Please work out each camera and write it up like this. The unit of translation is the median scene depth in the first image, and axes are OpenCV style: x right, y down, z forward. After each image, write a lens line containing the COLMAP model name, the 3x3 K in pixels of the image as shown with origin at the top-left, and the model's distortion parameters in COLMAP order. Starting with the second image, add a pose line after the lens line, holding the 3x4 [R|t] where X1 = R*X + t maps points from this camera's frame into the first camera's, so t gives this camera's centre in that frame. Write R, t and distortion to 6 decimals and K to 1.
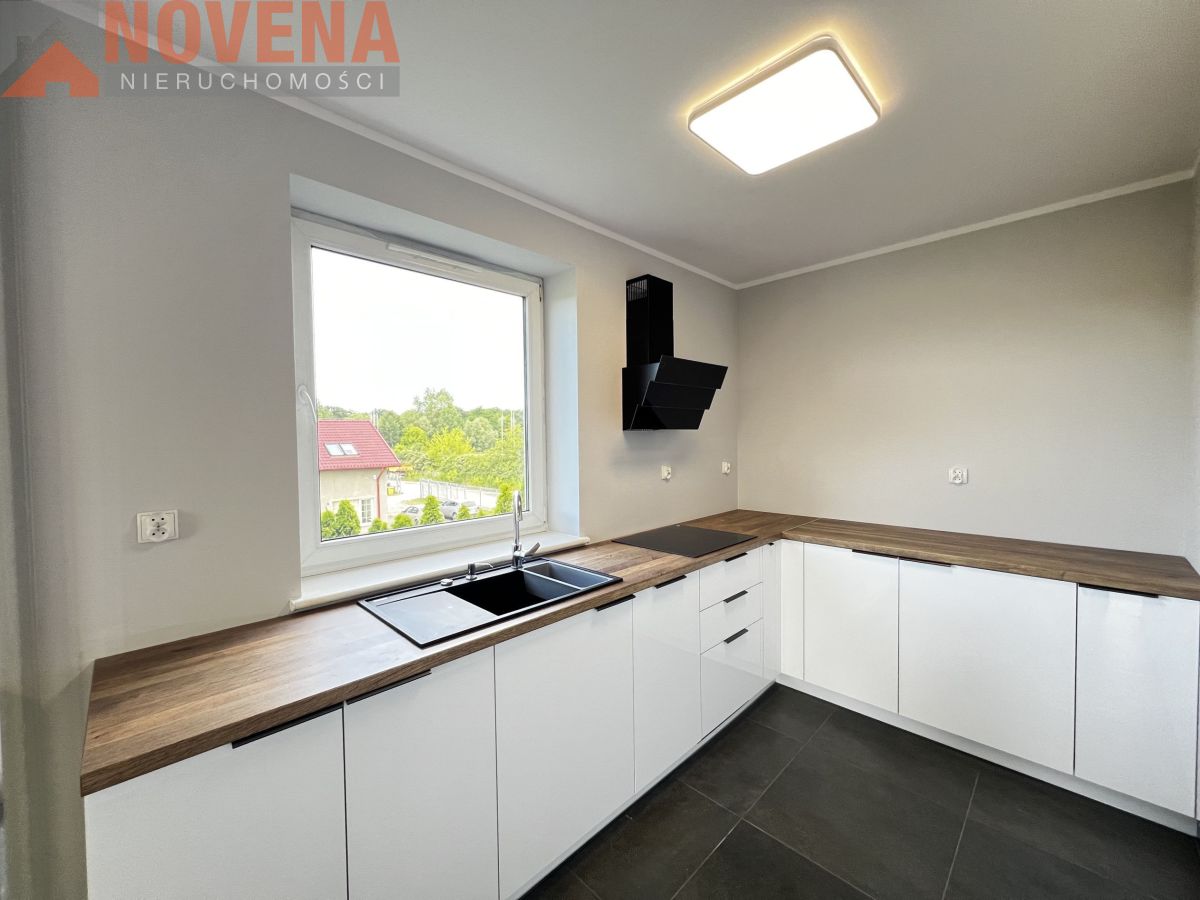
lens RADIAL K [[479.0, 0, 596.7], [0, 479.0, 449.3], [0, 0, 1]] dist [-0.003074, 0.000263]
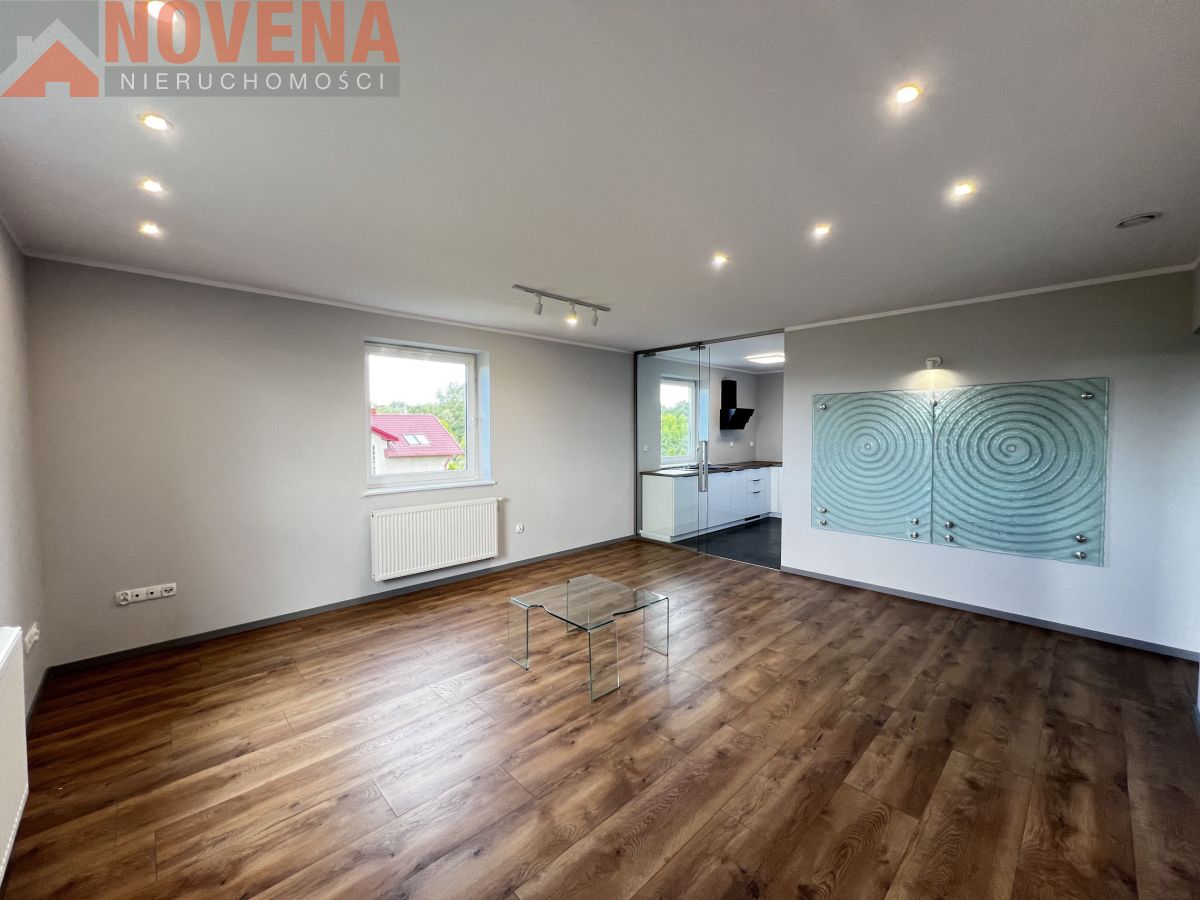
lens RADIAL K [[479.0, 0, 597.5], [0, 479.0, 441.1], [0, 0, 1]] dist [-0.003074, 0.000263]
pose [[0.999798, 0.006801, -0.018923, -0.643578], [-0.006862, 0.999971, -0.003156, 0.045616], [0.018901, 0.003286, 0.999816, -2.000583]]
